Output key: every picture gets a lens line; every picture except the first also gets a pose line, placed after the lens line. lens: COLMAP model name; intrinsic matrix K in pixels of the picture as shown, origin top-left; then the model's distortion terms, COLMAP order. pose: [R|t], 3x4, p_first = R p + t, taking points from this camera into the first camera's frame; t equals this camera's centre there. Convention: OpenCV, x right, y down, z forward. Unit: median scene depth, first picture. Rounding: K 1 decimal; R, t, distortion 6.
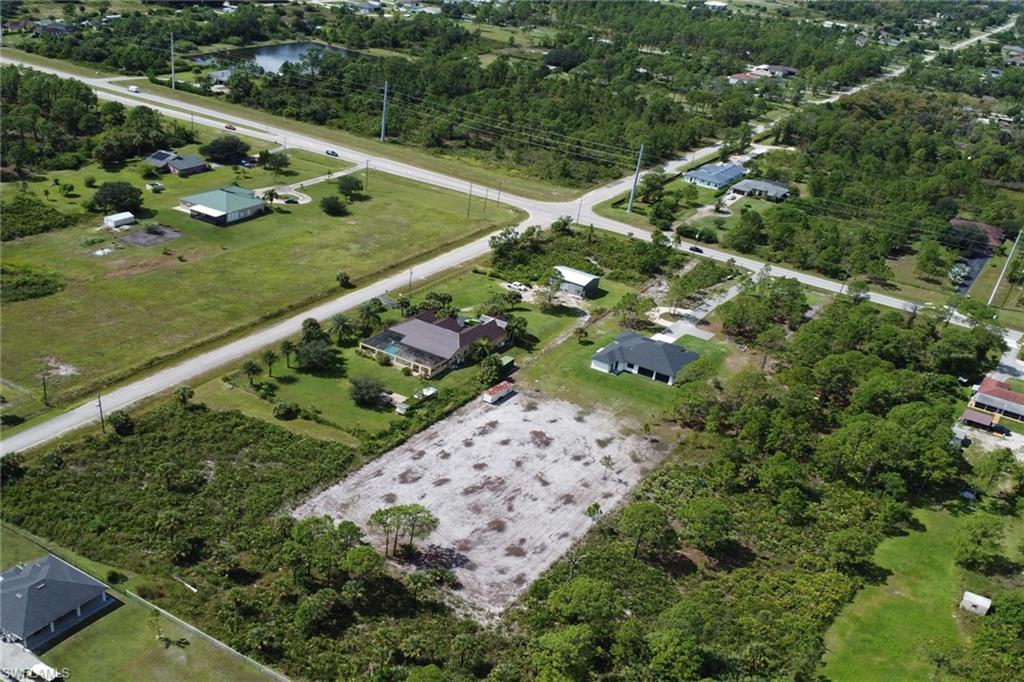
lens RADIAL K [[1094.0, 0, 512.0], [0, 1094.0, 341.0], [0, 0, 1]] dist [-0.014009, -0.044430]
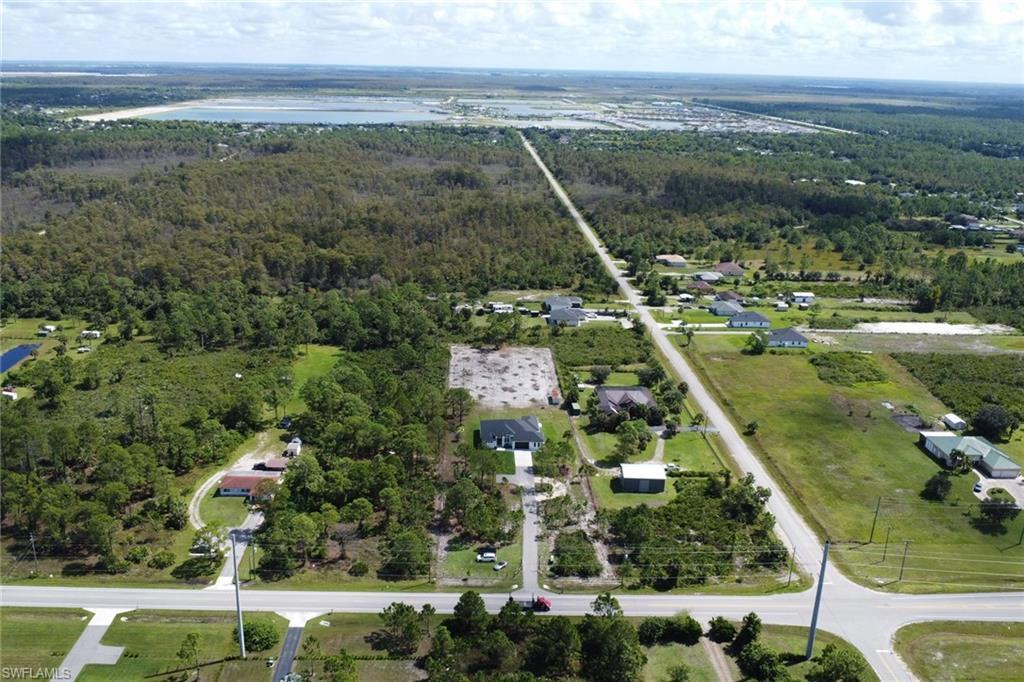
lens RADIAL K [[892.9, 0, 471.4], [0, 892.9, 353.7], [0, 0, 1]] dist [-0.022487, -0.010147]
pose [[-0.849610, 0.048285, -0.525197, 0.838829], [-0.302744, 0.770756, 0.560609, -0.758681], [0.431868, 0.635299, -0.640223, 1.815764]]
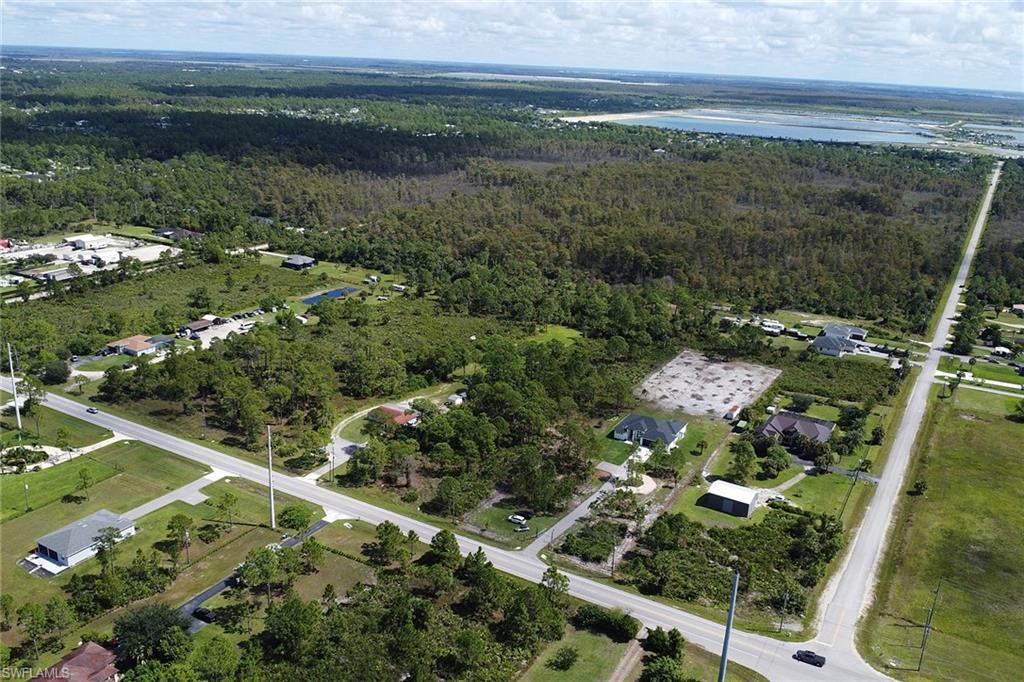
lens RADIAL K [[874.3, 0, 487.1], [0, 874.3, 364.6], [0, 0, 1]] dist [-0.018246, -0.025031]
pose [[-0.989850, -0.132359, -0.051754, 0.445125], [-0.132305, 0.725258, 0.675646, -0.870895], [-0.051893, 0.675635, -0.735408, 1.976221]]
